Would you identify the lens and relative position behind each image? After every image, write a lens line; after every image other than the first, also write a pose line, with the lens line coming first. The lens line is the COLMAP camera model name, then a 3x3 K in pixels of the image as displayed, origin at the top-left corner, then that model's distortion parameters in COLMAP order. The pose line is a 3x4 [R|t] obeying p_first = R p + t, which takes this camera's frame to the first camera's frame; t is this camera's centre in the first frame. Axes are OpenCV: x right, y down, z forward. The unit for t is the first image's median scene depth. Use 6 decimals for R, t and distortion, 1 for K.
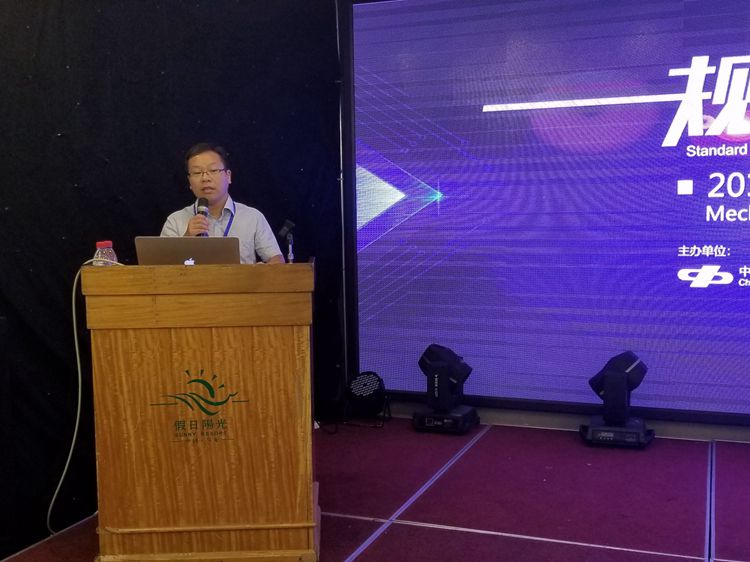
lens RADIAL K [[913.6, 0, 394.9], [0, 913.6, 295.2], [0, 0, 1]] dist [0.073222, 0.000000]
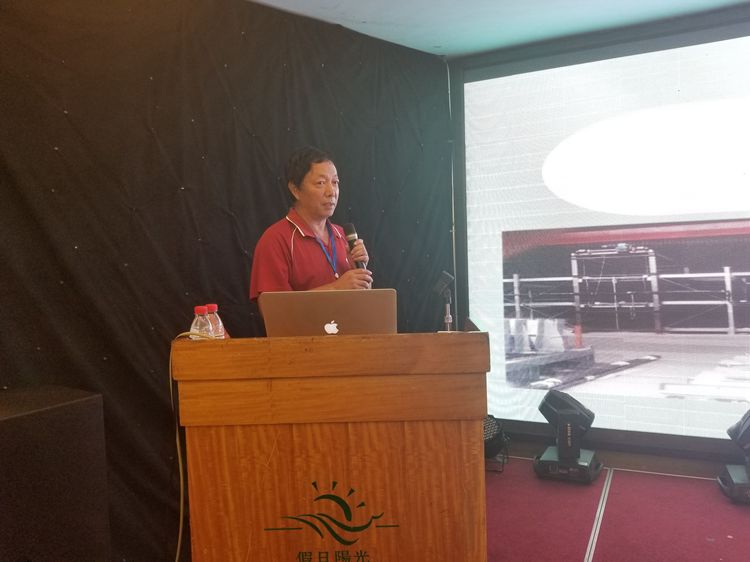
lens RADIAL K [[593.8, 0, 390.2], [0, 593.8, 288.8], [0, 0, 1]] dist [0.044499, -0.061412]
pose [[0.995269, -0.015912, -0.095843, -0.117366], [0.011403, 0.998811, -0.047404, -0.046187], [0.096483, 0.046086, 0.994267, 0.522498]]
